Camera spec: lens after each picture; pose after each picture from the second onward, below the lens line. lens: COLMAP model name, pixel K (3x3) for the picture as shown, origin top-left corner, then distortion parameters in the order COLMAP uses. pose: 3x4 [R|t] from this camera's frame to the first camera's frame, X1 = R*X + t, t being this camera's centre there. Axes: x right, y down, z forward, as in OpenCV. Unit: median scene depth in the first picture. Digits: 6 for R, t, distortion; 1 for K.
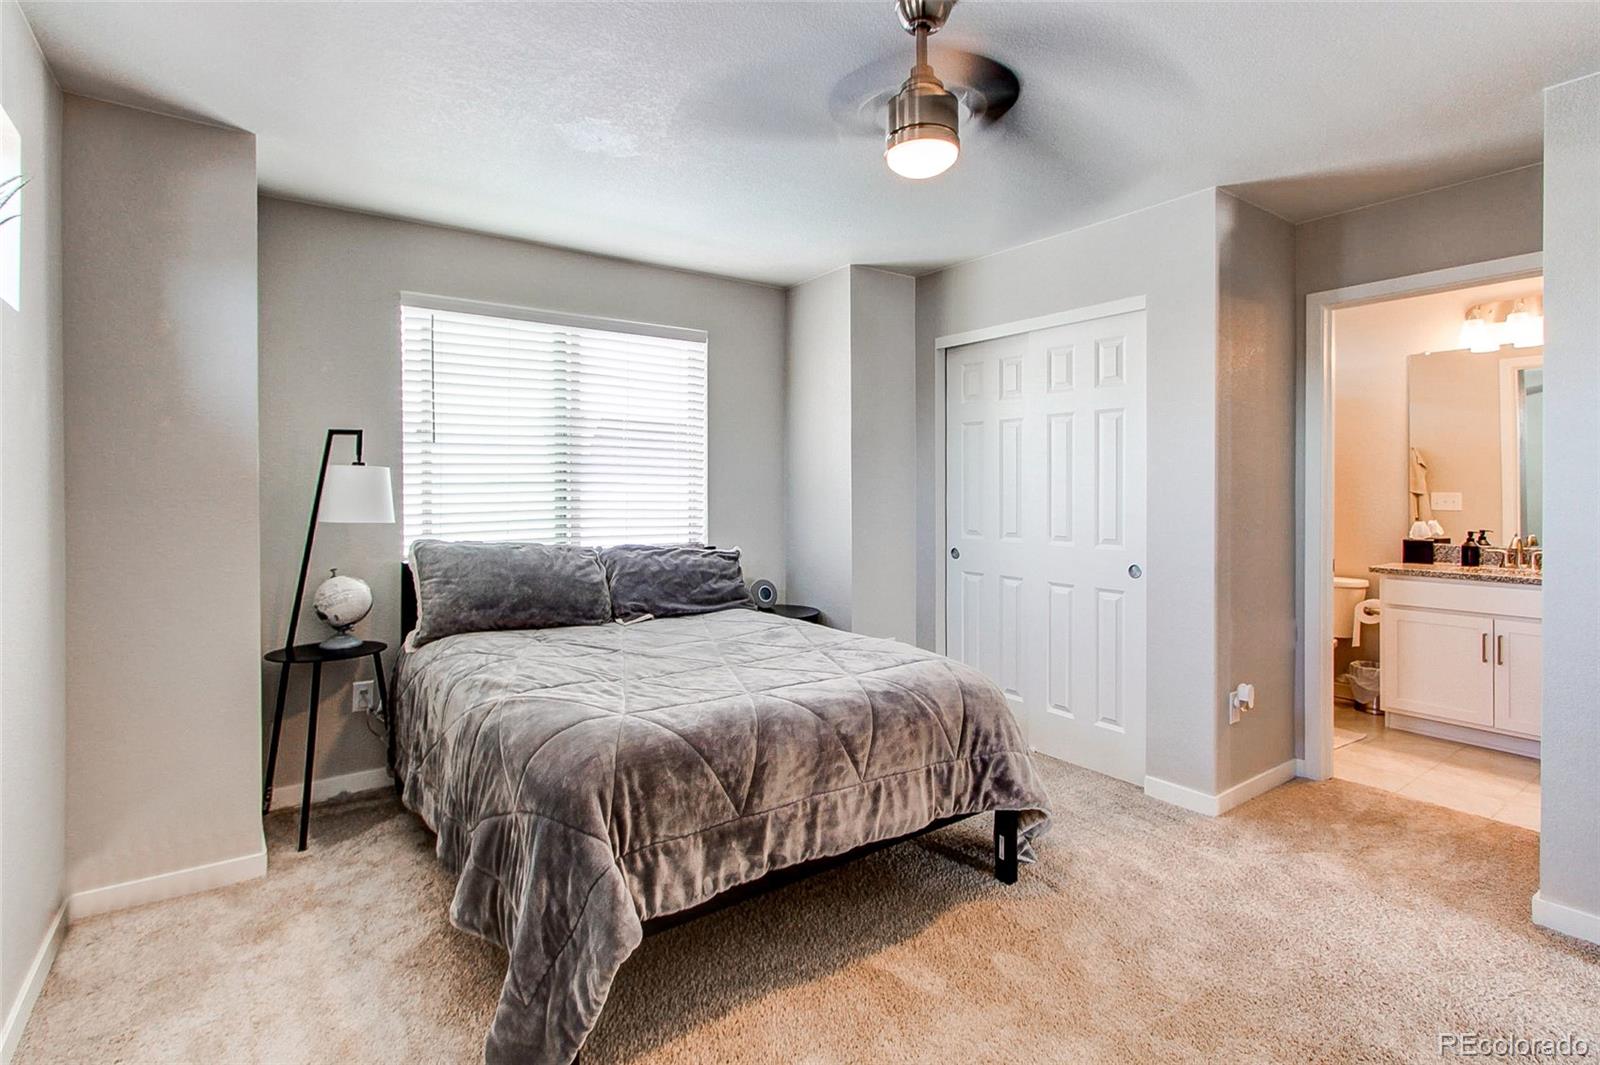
lens RADIAL K [[768.1, 0, 803.3], [0, 768.1, 462.8], [0, 0, 1]] dist [-0.001773, -0.000146]
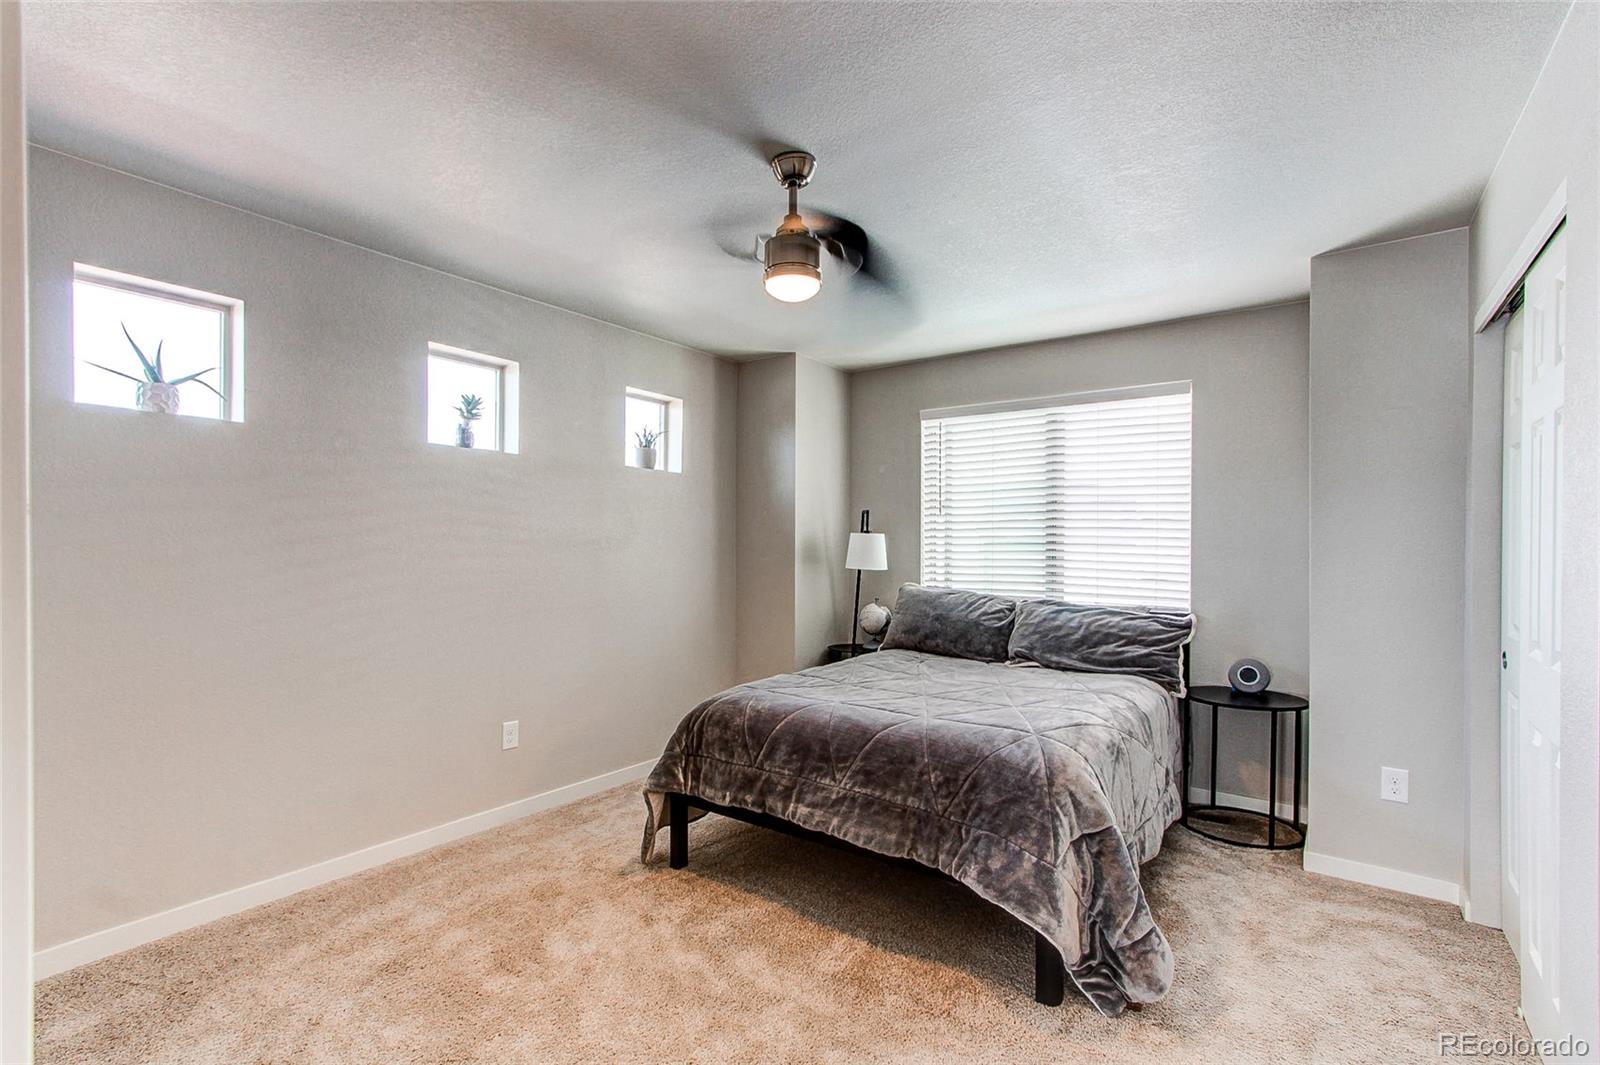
lens RADIAL K [[741.0, 0, 800.1], [0, 741.0, 516.9], [0, 0, 1]] dist [-0.001705, -0.000236]
pose [[0.308415, -0.017763, -0.951086, 0.725824], [0.032567, 0.999437, -0.008106, -0.018467], [0.950694, -0.028474, 0.308820, 0.341614]]
